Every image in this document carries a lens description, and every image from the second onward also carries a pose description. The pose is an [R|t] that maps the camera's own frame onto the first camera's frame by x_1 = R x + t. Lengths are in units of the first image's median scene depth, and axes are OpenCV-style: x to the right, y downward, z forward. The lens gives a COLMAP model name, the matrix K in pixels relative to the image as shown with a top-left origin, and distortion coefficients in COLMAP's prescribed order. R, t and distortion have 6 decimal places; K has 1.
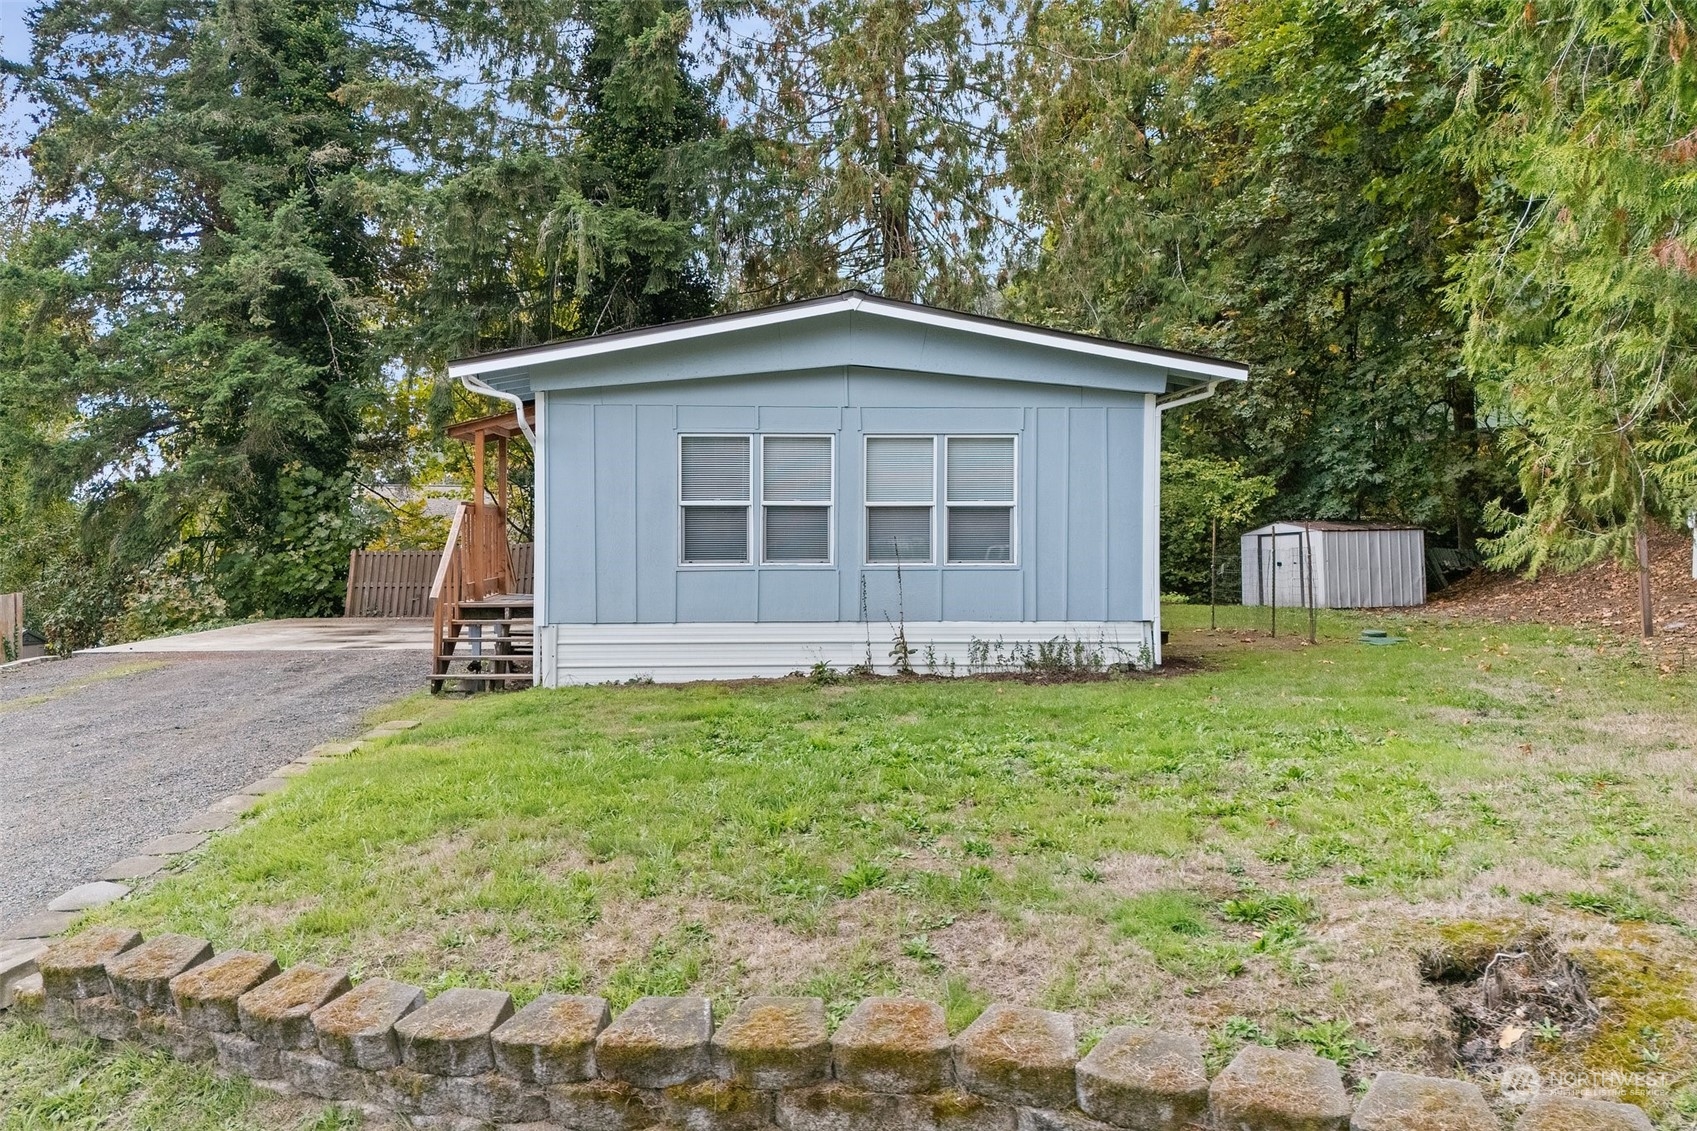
lens RADIAL K [[1461.5, 0, 843.3], [0, 1461.5, 535.1], [0, 0, 1]] dist [0.042380, -0.002242]
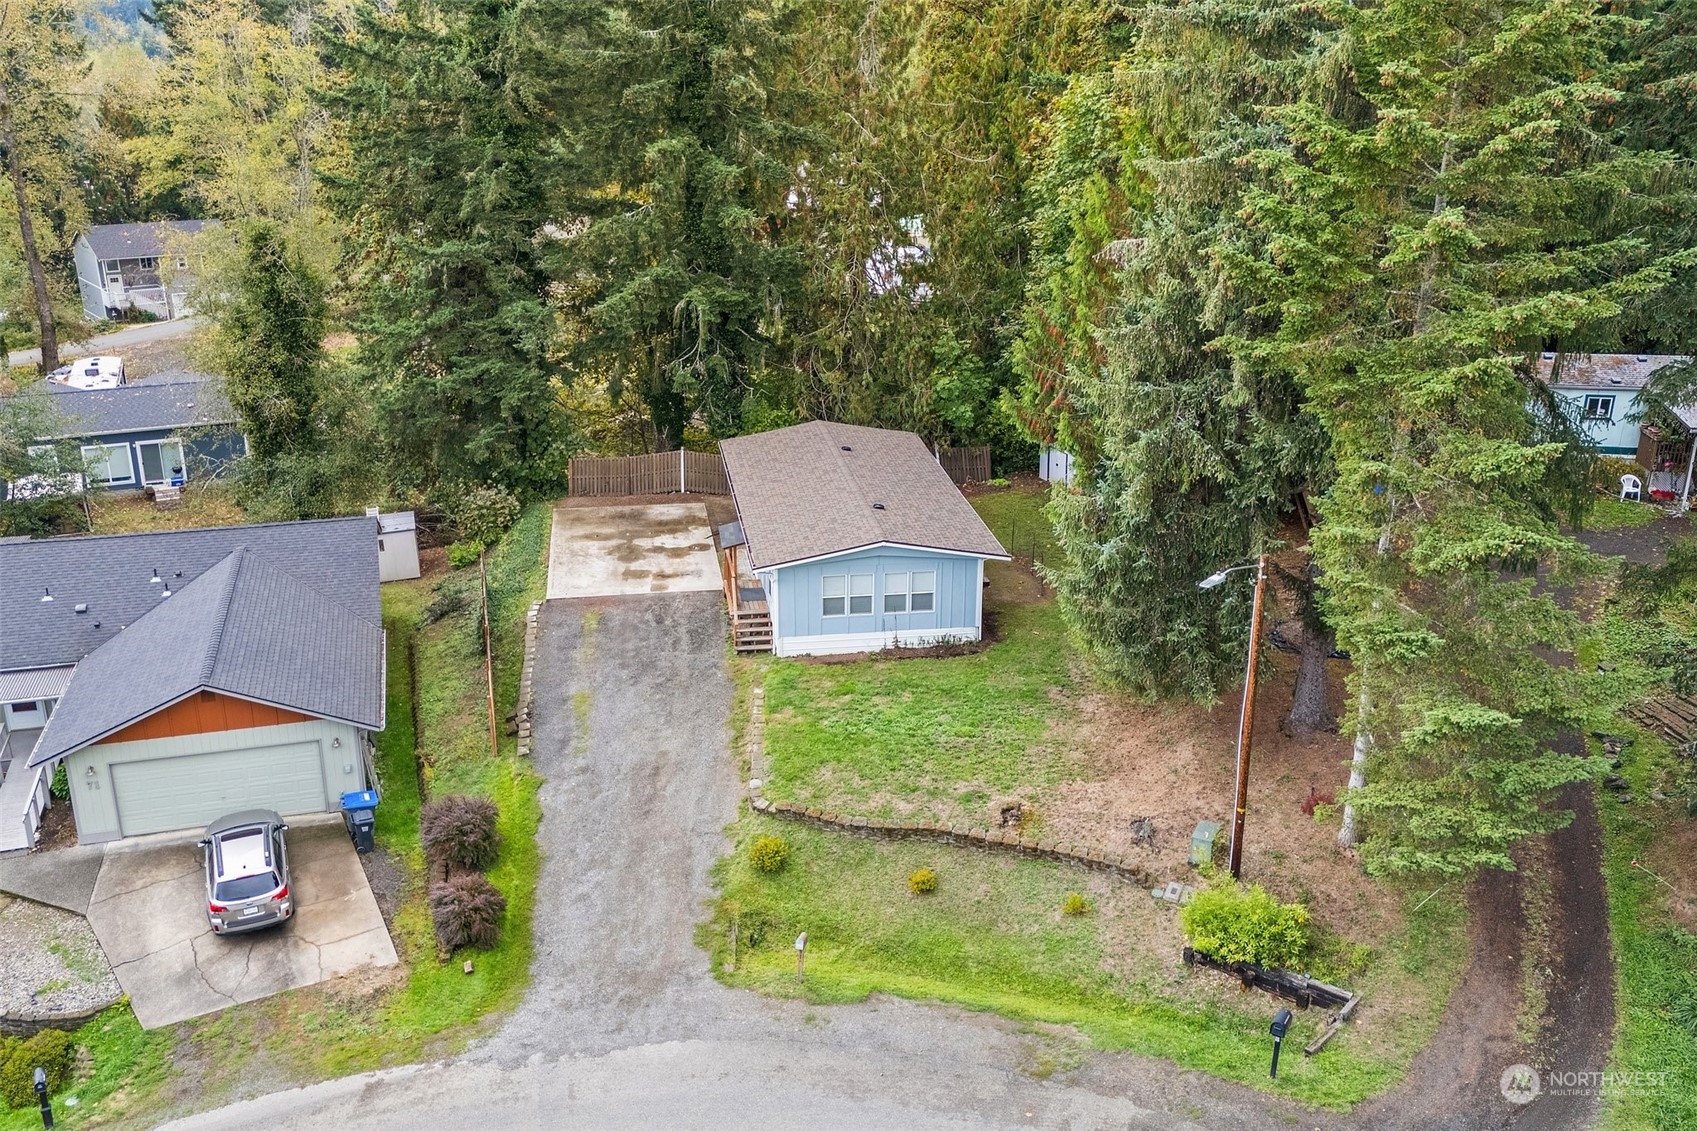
lens RADIAL K [[1461.5, 0, 843.3], [0, 1461.5, 535.1], [0, 0, 1]] dist [0.042380, -0.002242]
pose [[0.996463, -0.029412, 0.078723, -0.298458], [0.001416, 0.942500, 0.334204, -1.131035], [-0.084026, -0.332911, 0.939207, -1.739853]]
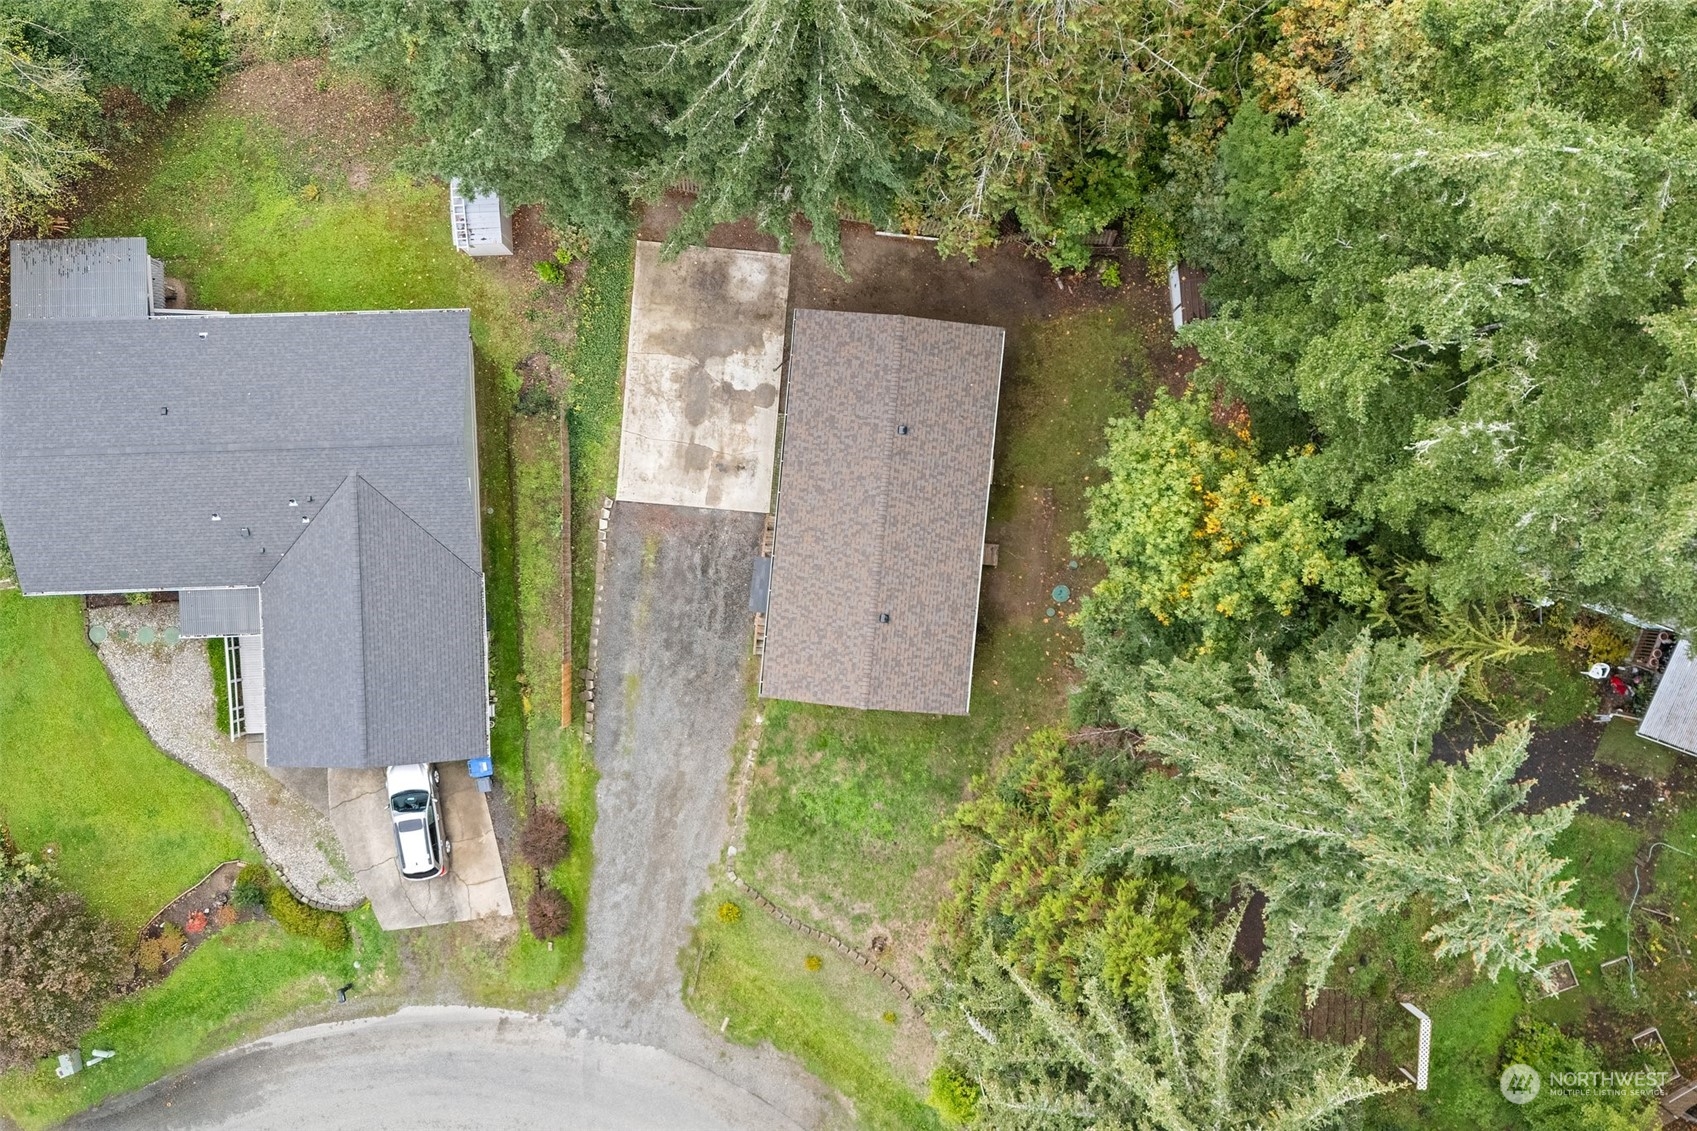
lens RADIAL K [[1461.5, 0, 843.3], [0, 1461.5, 535.1], [0, 0, 1]] dist [0.042380, -0.002242]
pose [[0.987401, 0.158047, 0.007720, -0.135985], [-0.011720, 0.024394, 0.999634, -3.745541], [0.157800, -0.987130, 0.025939, 1.281288]]
